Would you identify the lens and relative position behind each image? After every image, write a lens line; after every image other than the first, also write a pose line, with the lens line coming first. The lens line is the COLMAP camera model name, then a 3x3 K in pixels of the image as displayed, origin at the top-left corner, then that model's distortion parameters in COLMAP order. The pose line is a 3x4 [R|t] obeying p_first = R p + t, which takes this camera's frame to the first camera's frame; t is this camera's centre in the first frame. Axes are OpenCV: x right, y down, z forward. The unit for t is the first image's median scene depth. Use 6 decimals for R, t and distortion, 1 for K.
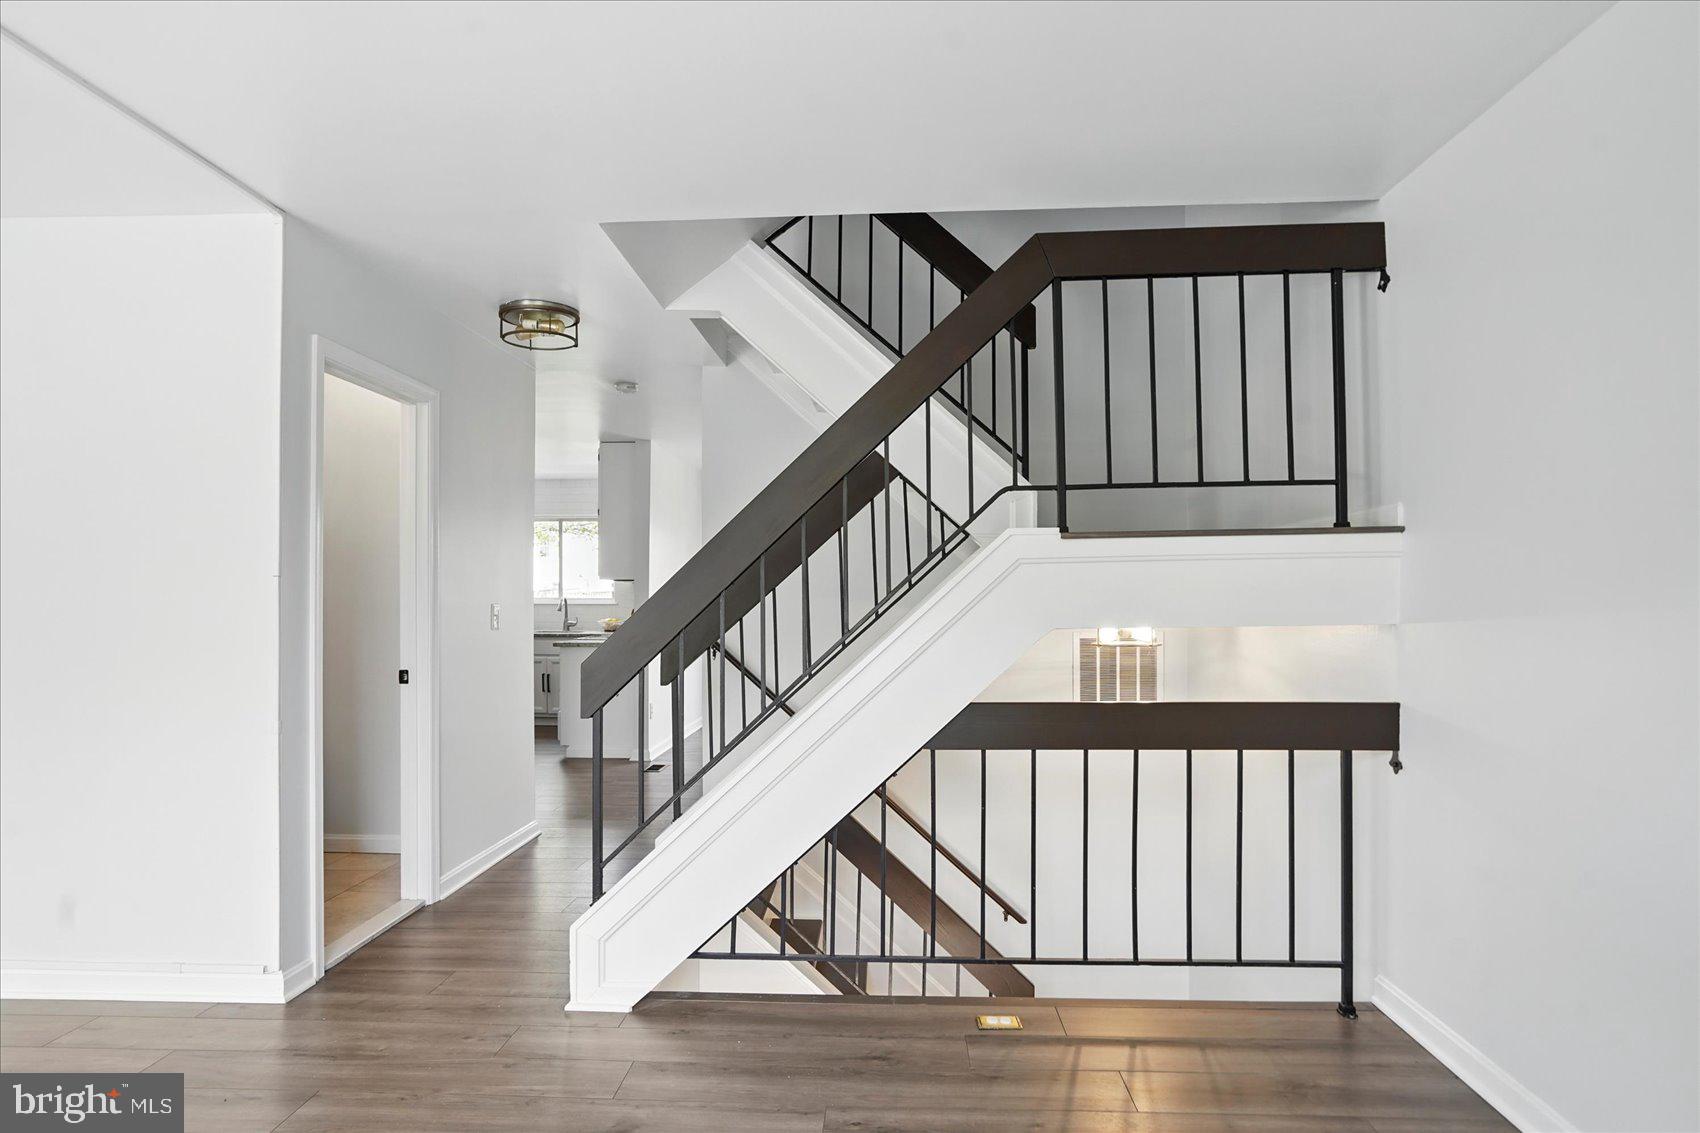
lens RADIAL K [[843.5, 0, 850.0], [0, 843.5, 566.5], [0, 0, 1]] dist [0.000921, 0.001774]
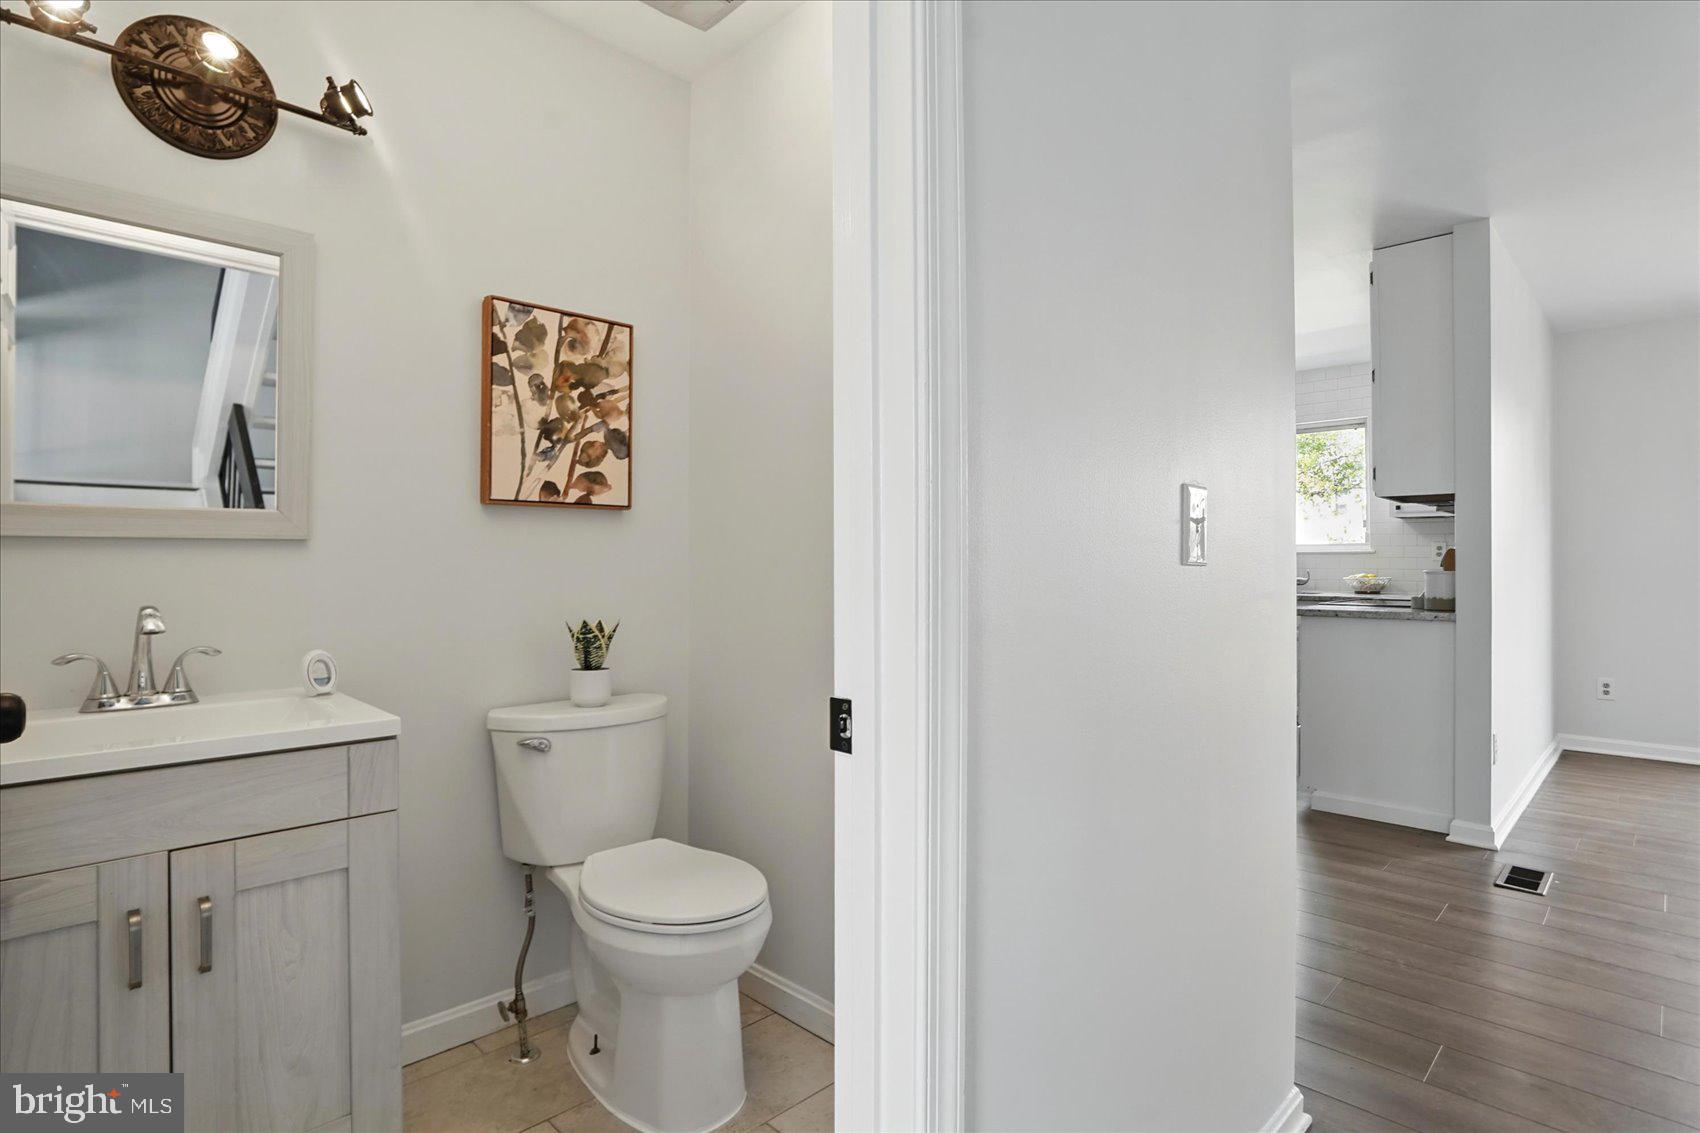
lens RADIAL K [[843.5, 0, 850.0], [0, 843.5, 566.5], [0, 0, 1]] dist [0.000921, 0.001774]
pose [[0.713442, 0.006889, -0.700681, -0.120354], [0.024346, 0.999104, 0.034611, 0.025698], [0.700292, -0.041752, 0.712635, 0.282970]]
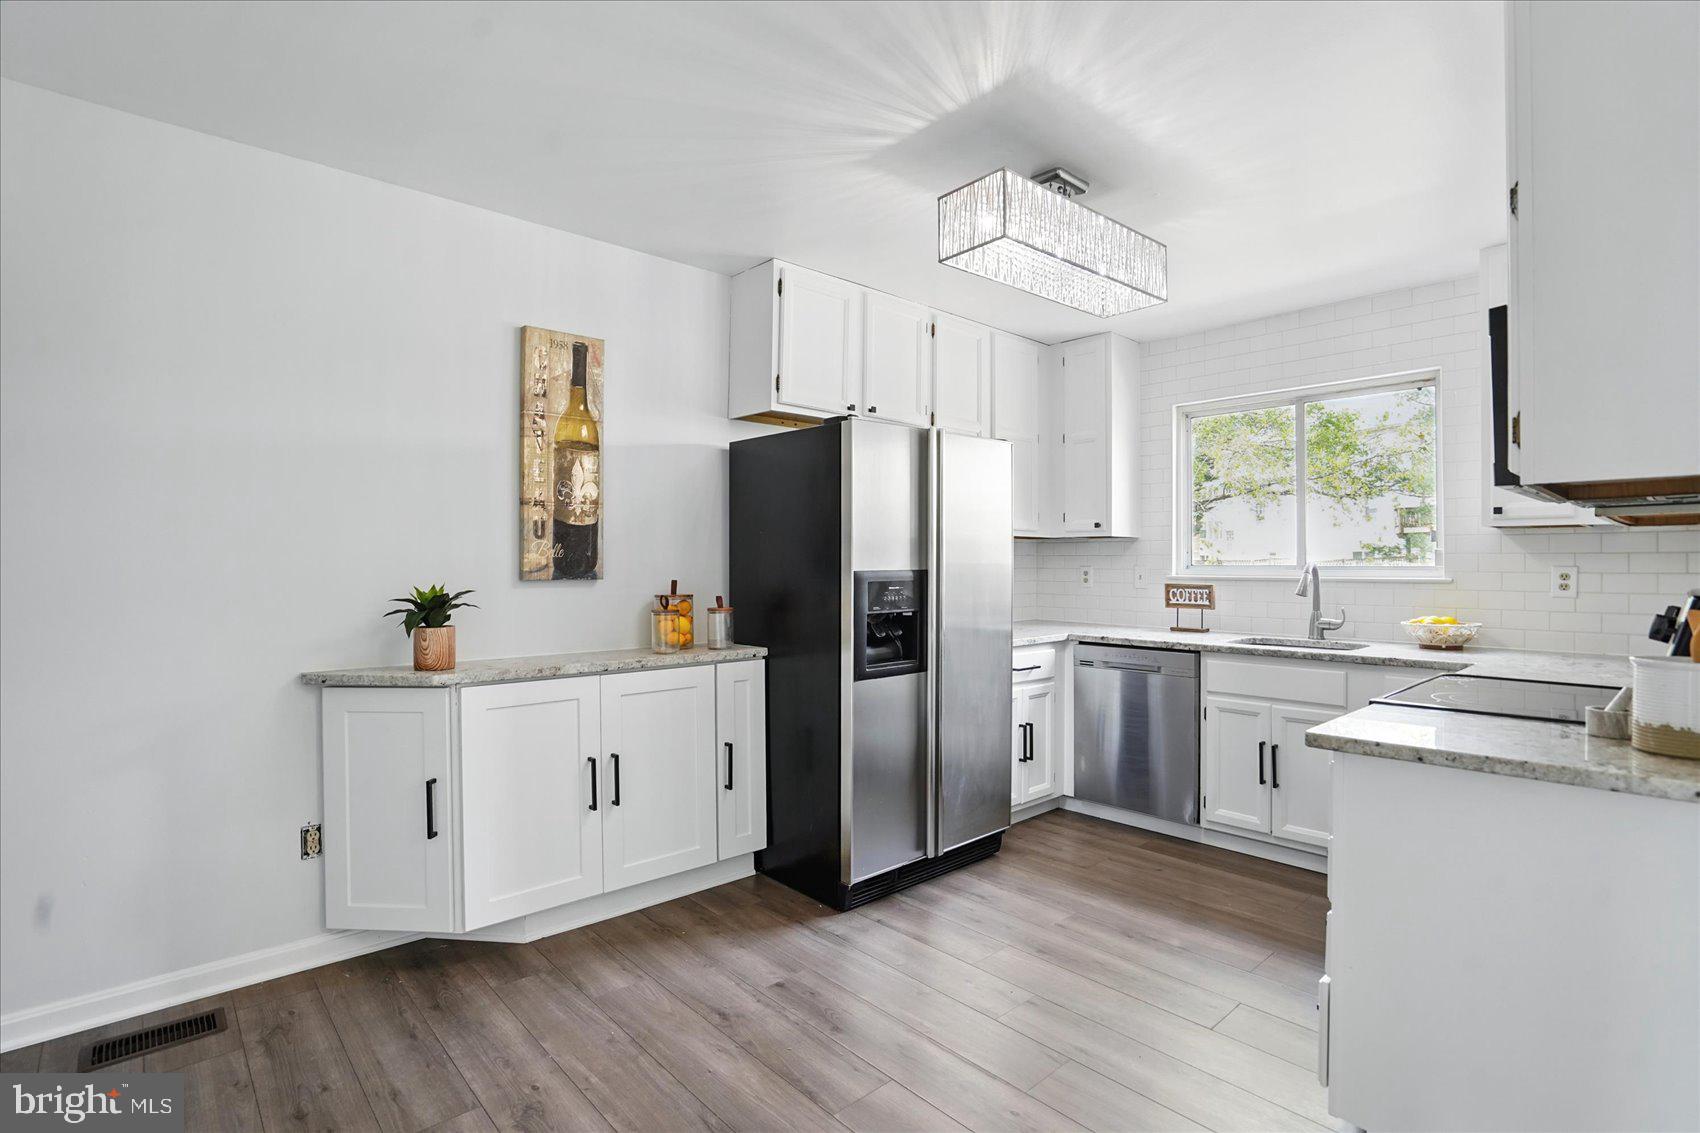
lens RADIAL K [[843.5, 0, 850.0], [0, 843.5, 566.5], [0, 0, 1]] dist [0.000921, 0.001774]
pose [[0.695644, 0.008387, -0.718337, -0.202831], [0.020036, 0.999316, 0.031071, 0.020971], [0.718107, -0.036006, 0.695001, 0.557445]]
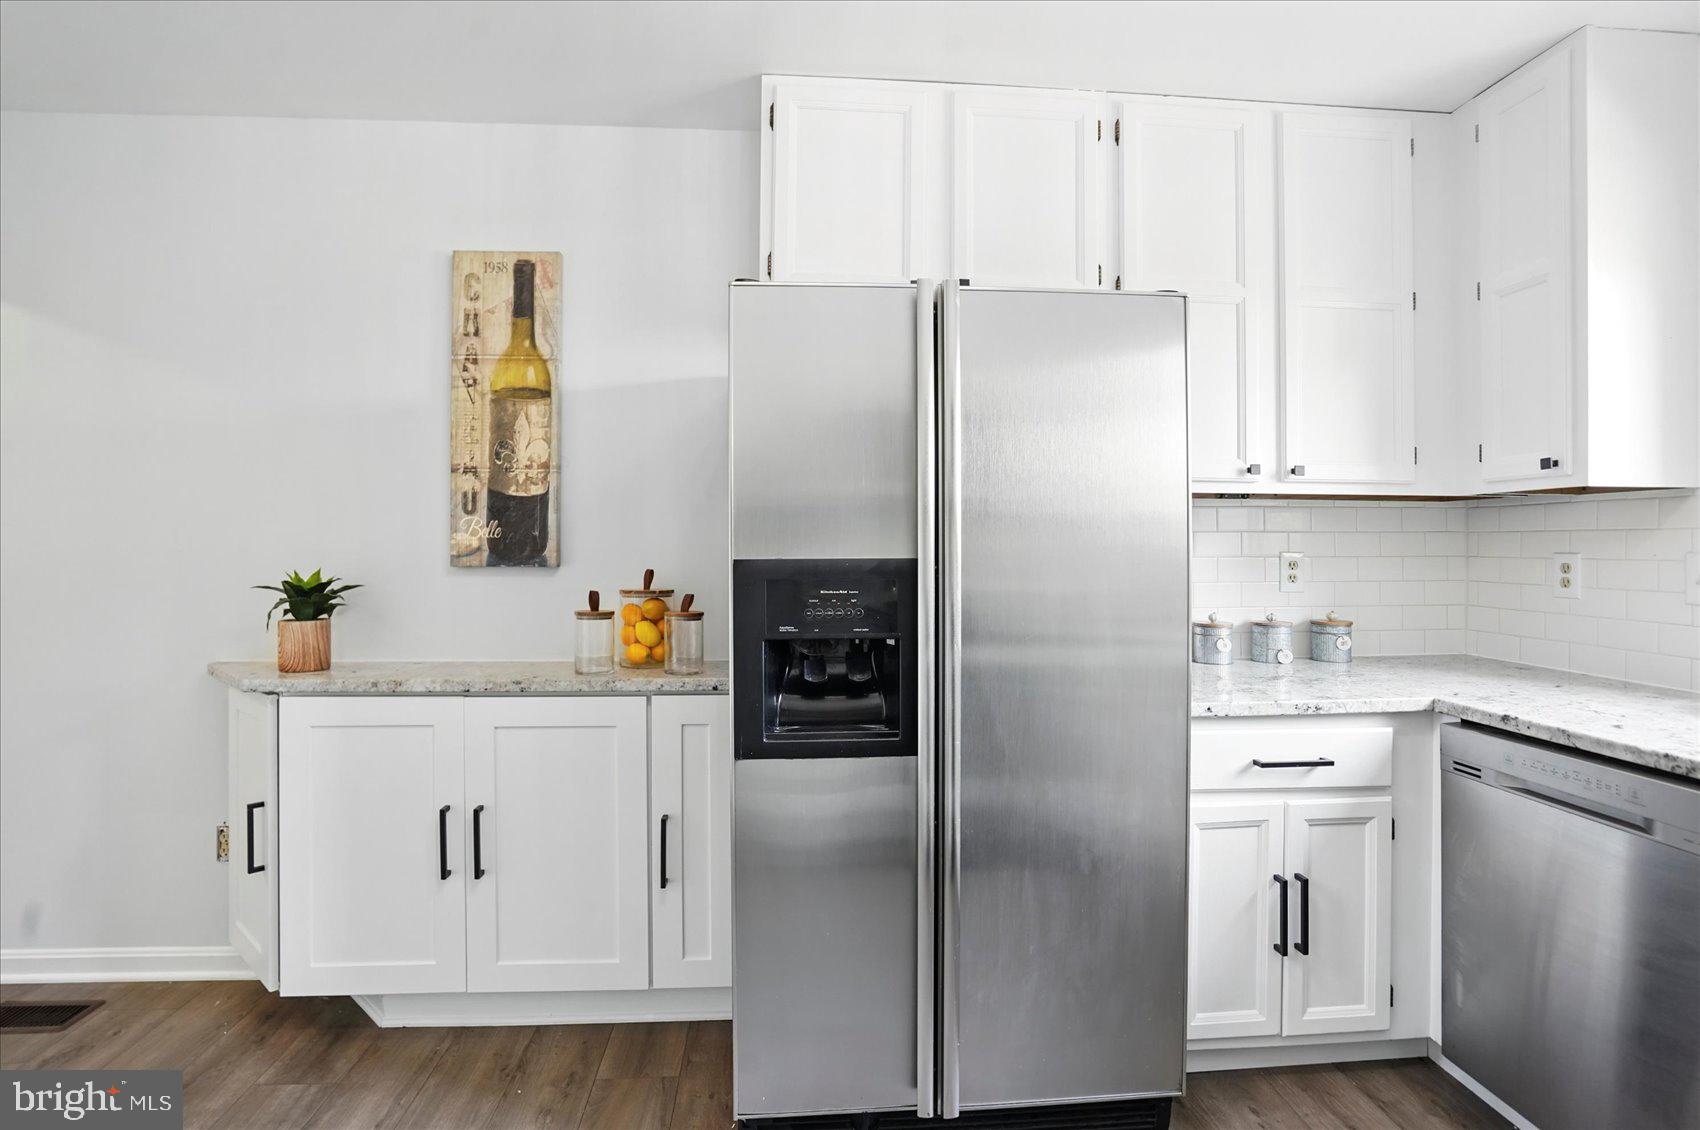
lens RADIAL K [[845.7, 0, 845.8], [0, 845.7, 541.5], [0, 0, 1]] dist [-0.024840, 0.008890]
pose [[0.096681, 0.000748, -0.995315, -0.255522], [0.030944, 0.999514, 0.003757, 0.029465], [0.994834, -0.031163, 0.096611, 0.805346]]
